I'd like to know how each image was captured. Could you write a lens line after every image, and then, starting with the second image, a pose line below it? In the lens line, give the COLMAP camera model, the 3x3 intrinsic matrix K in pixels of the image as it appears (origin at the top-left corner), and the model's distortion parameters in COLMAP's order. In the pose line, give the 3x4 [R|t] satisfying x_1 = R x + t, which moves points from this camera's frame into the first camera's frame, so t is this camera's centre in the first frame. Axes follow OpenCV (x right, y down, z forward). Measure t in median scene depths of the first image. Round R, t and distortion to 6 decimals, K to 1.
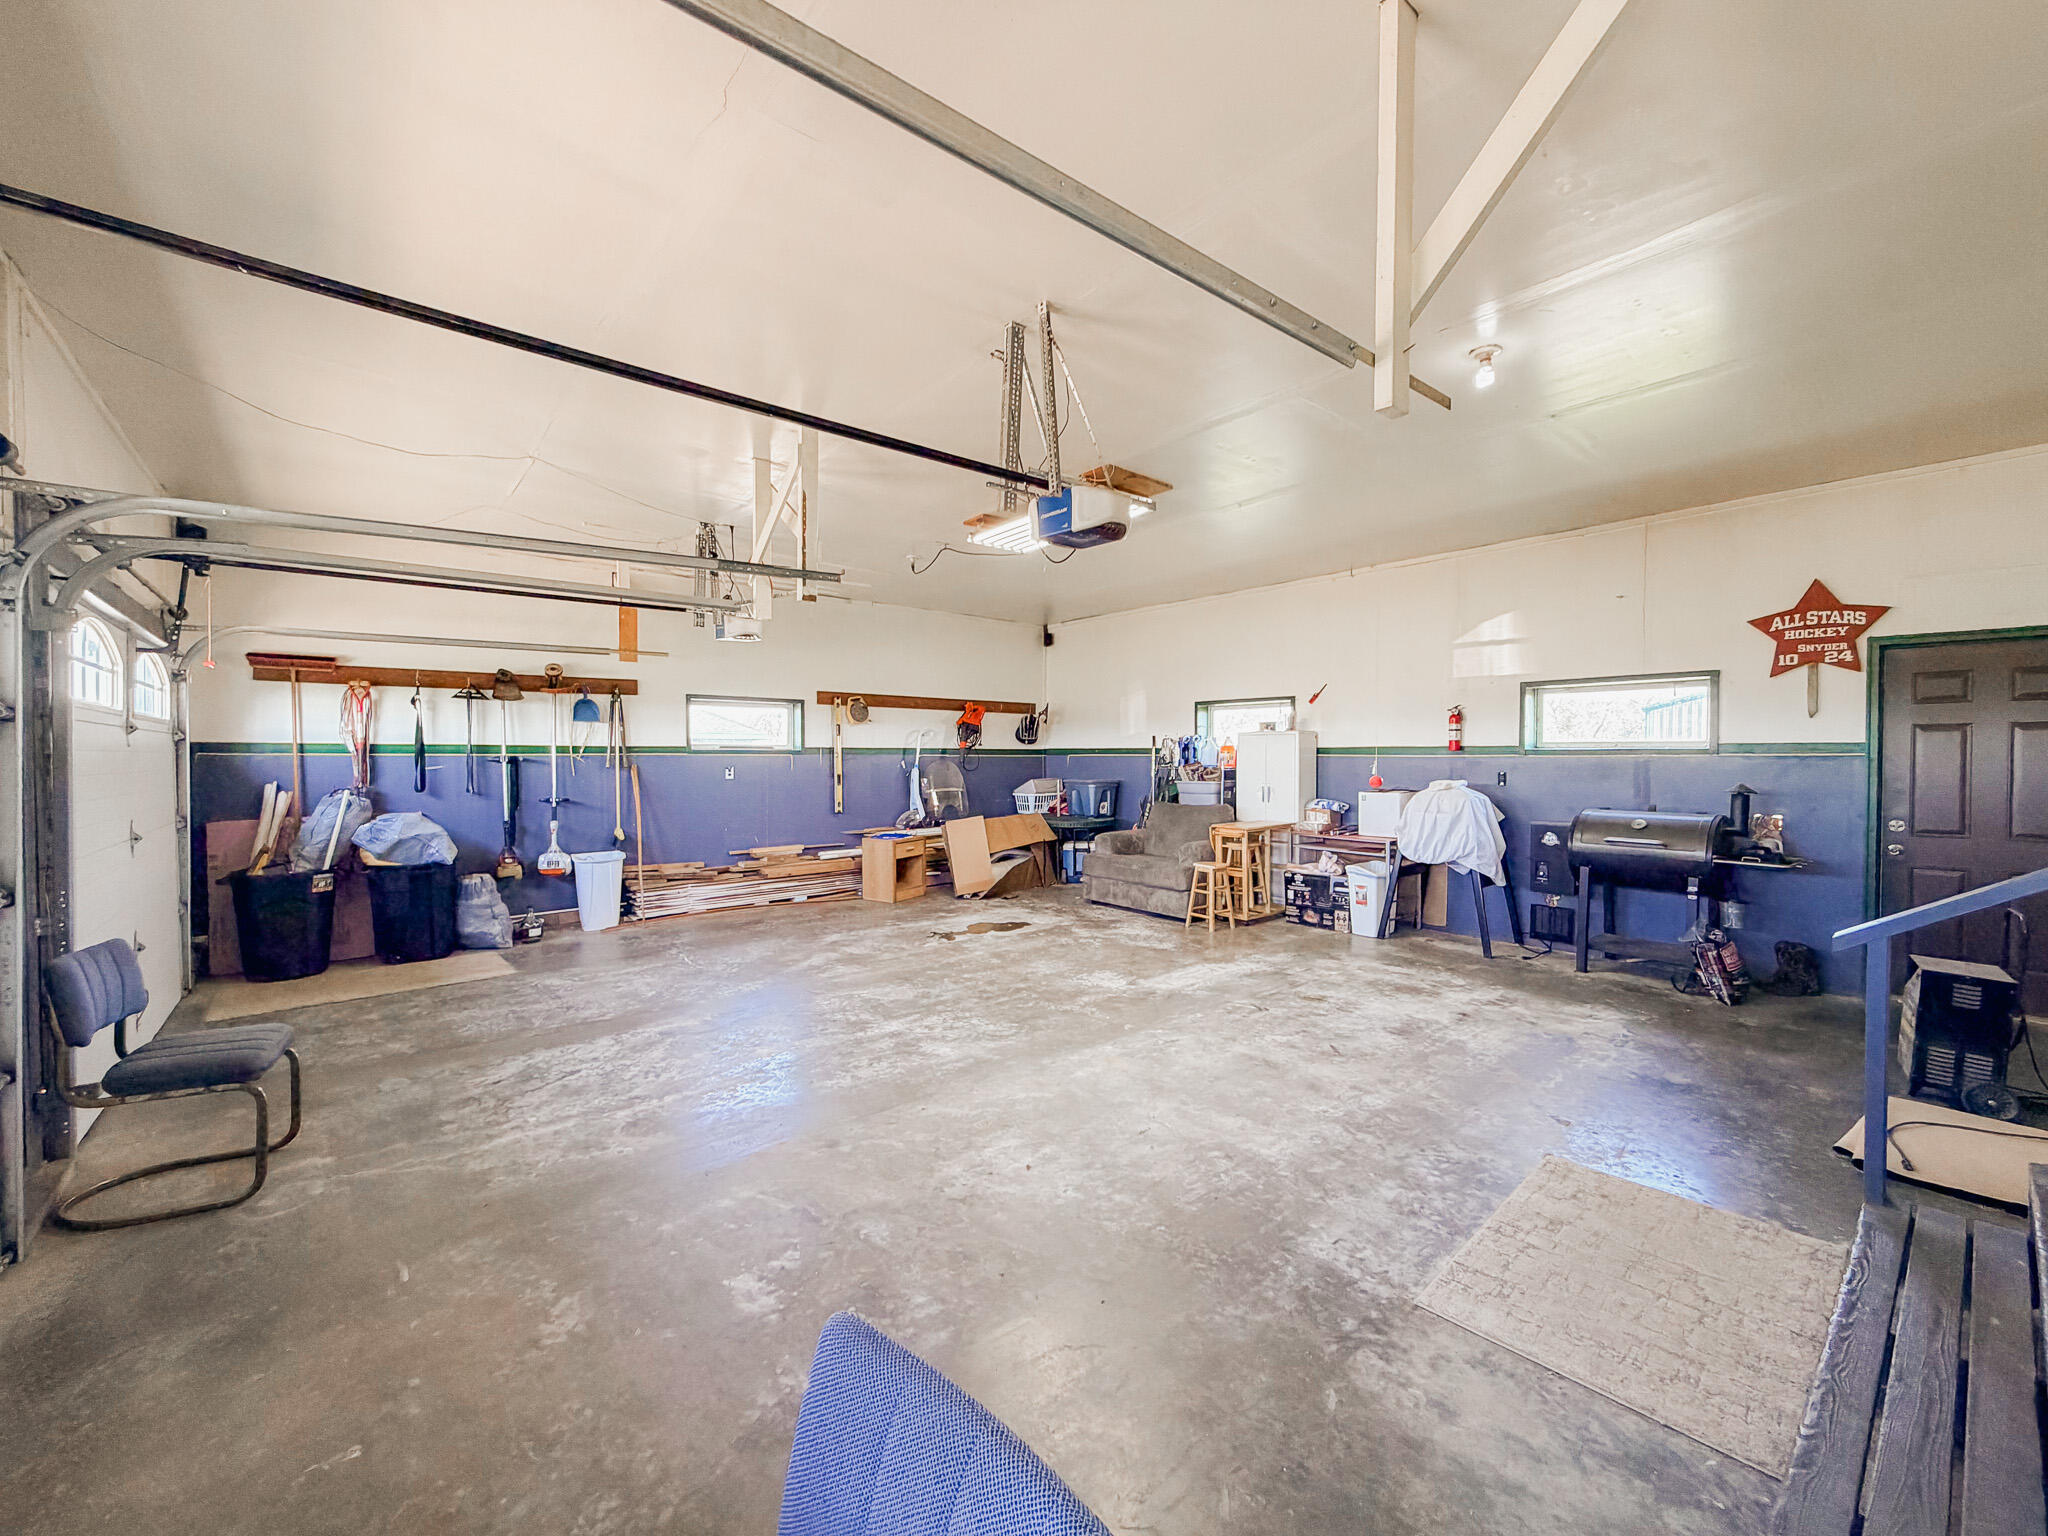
lens RADIAL K [[815.6, 0, 1015.6], [0, 815.6, 770.3], [0, 0, 1]] dist [0.000492, 0.000240]
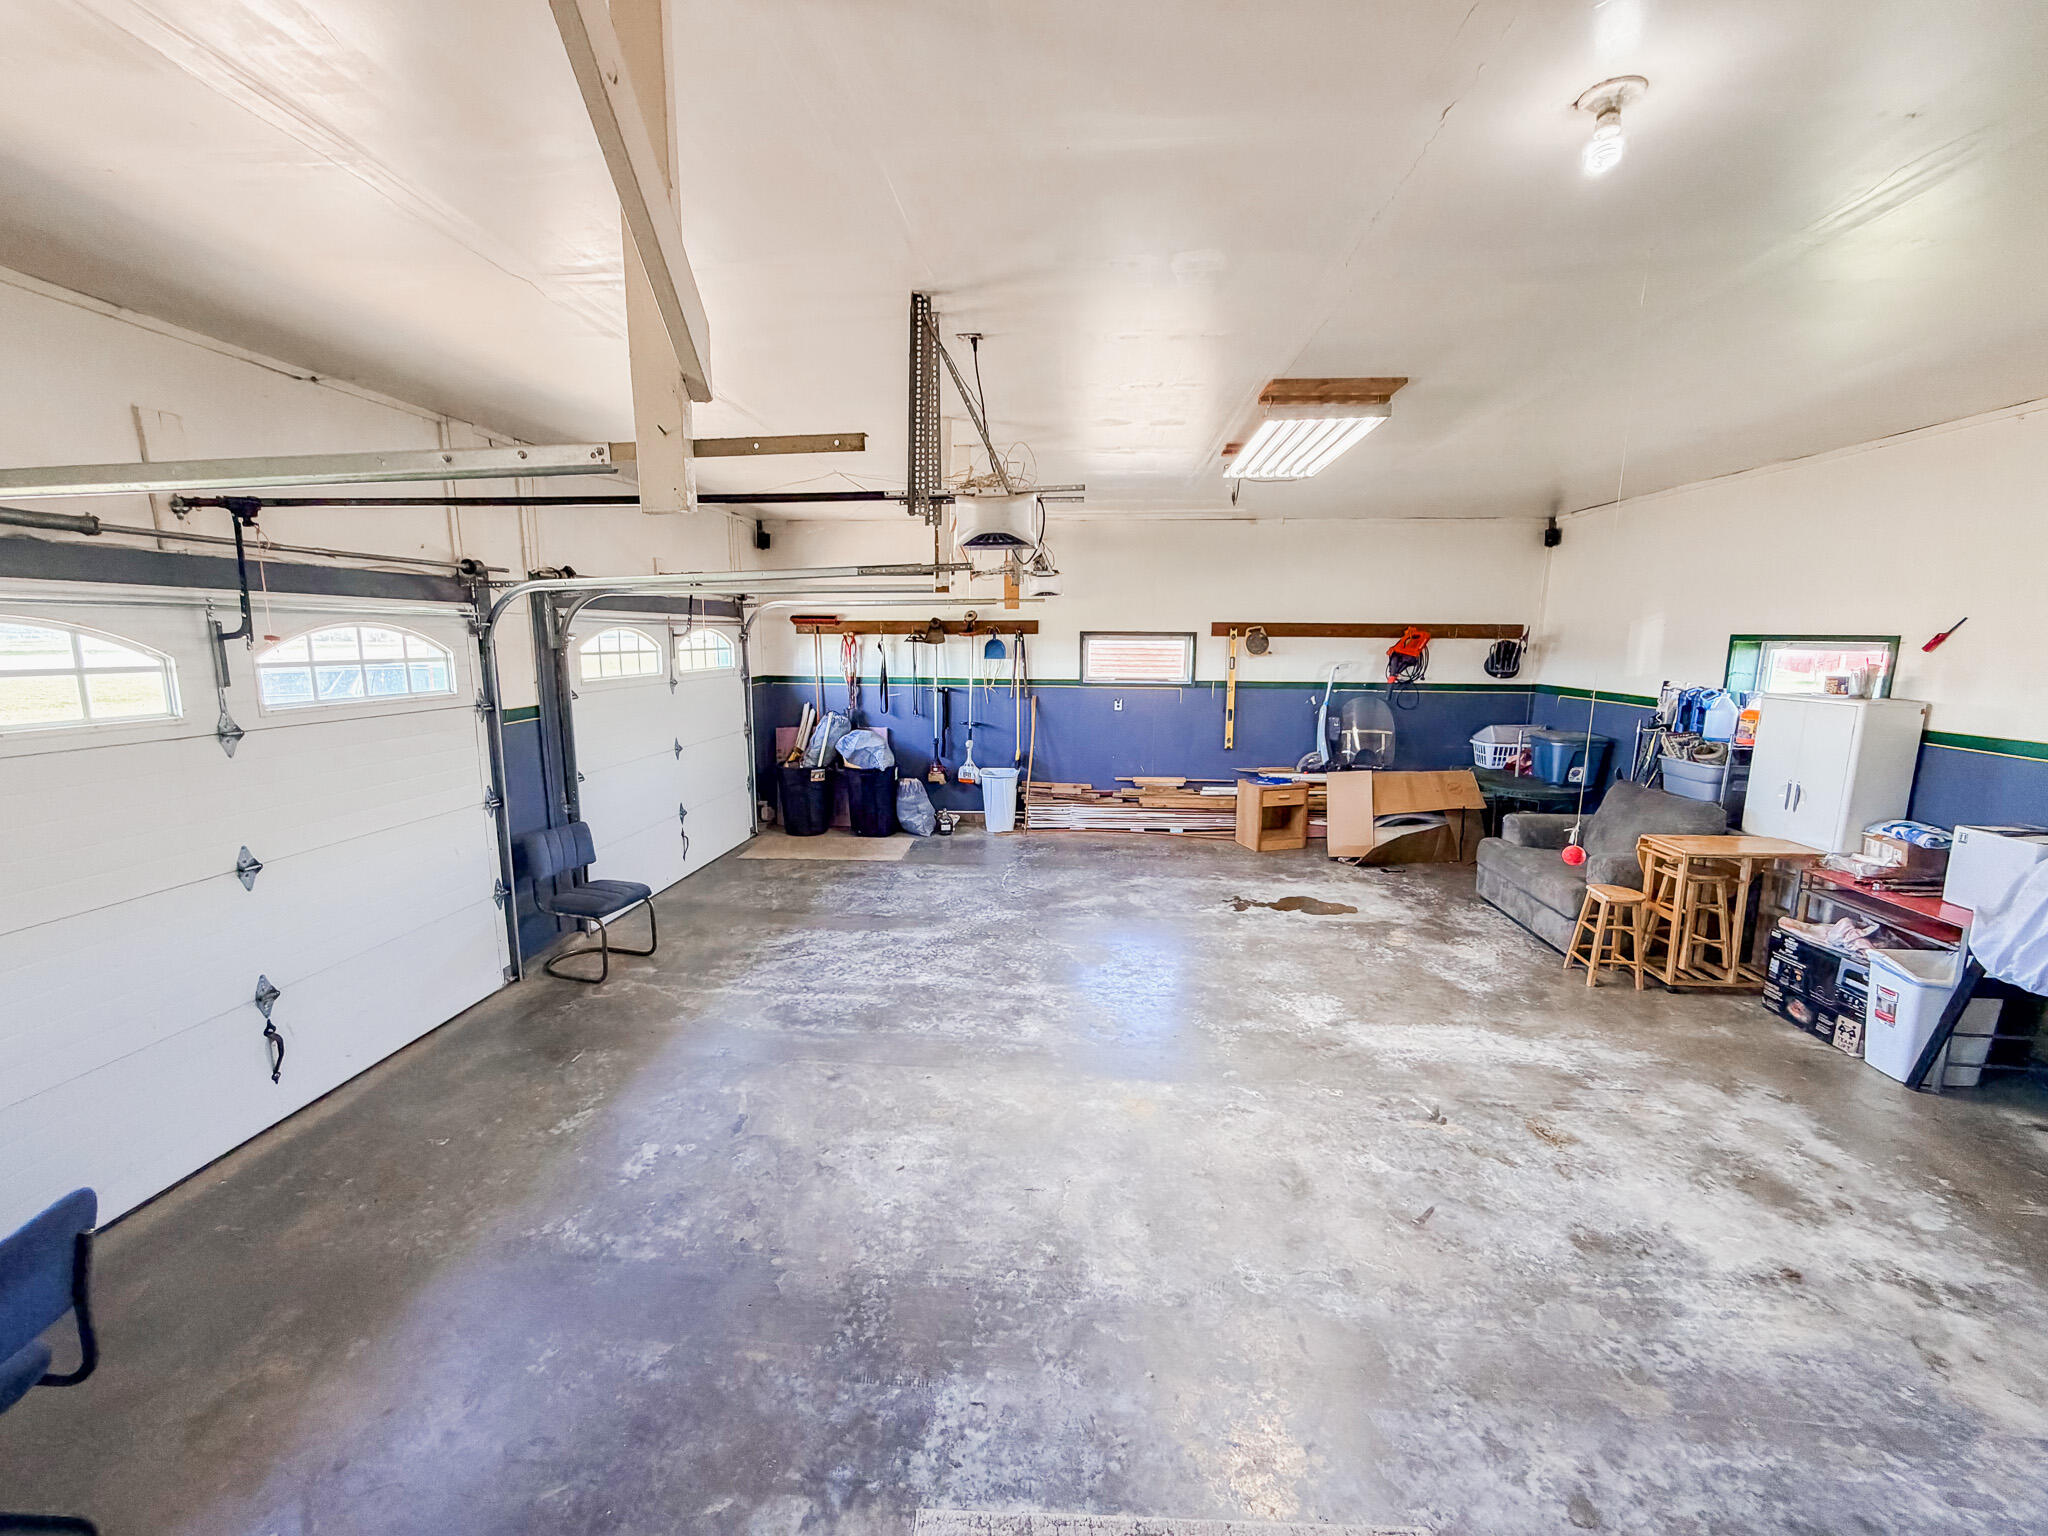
lens RADIAL K [[815.6, 0, 1021.0], [0, 815.6, 766.6], [0, 0, 1]] dist [0.000492, 0.000240]
pose [[0.717851, 0.117017, -0.686293, 0.345660], [-0.018191, 0.988589, 0.149533, -0.085183], [0.695959, -0.094858, 0.711788, 0.171228]]
